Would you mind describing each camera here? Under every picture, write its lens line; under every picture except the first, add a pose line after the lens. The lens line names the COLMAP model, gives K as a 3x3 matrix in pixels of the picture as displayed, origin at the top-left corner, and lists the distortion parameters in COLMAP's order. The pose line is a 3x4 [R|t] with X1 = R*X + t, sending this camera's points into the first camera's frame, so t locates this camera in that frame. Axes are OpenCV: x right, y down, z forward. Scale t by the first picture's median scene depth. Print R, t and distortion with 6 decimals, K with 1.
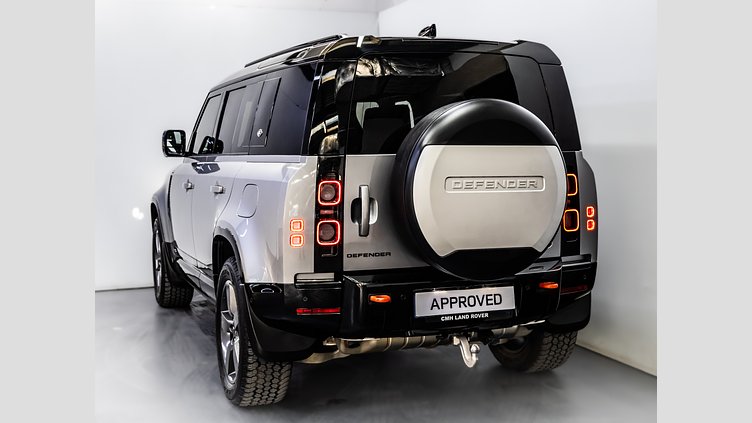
lens RADIAL K [[930.4, 0, 371.9], [0, 930.4, 211.7], [0, 0, 1]] dist [0.094194, 0.000000]
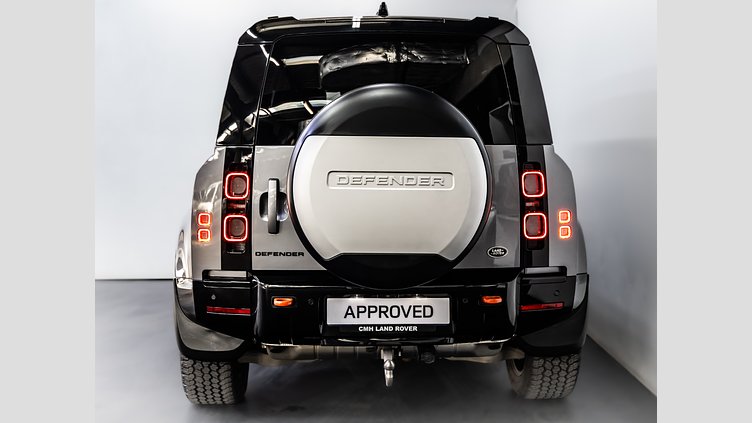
lens RADIAL K [[930.4, 0, 360.6], [0, 930.4, 207.4], [0, 0, 1]] dist [0.094194, 0.000000]
pose [[0.943842, 0.033084, -0.328736, 0.365734], [-0.033003, 0.999438, 0.005829, -0.007712], [0.328744, 0.005348, 0.944404, 0.147916]]
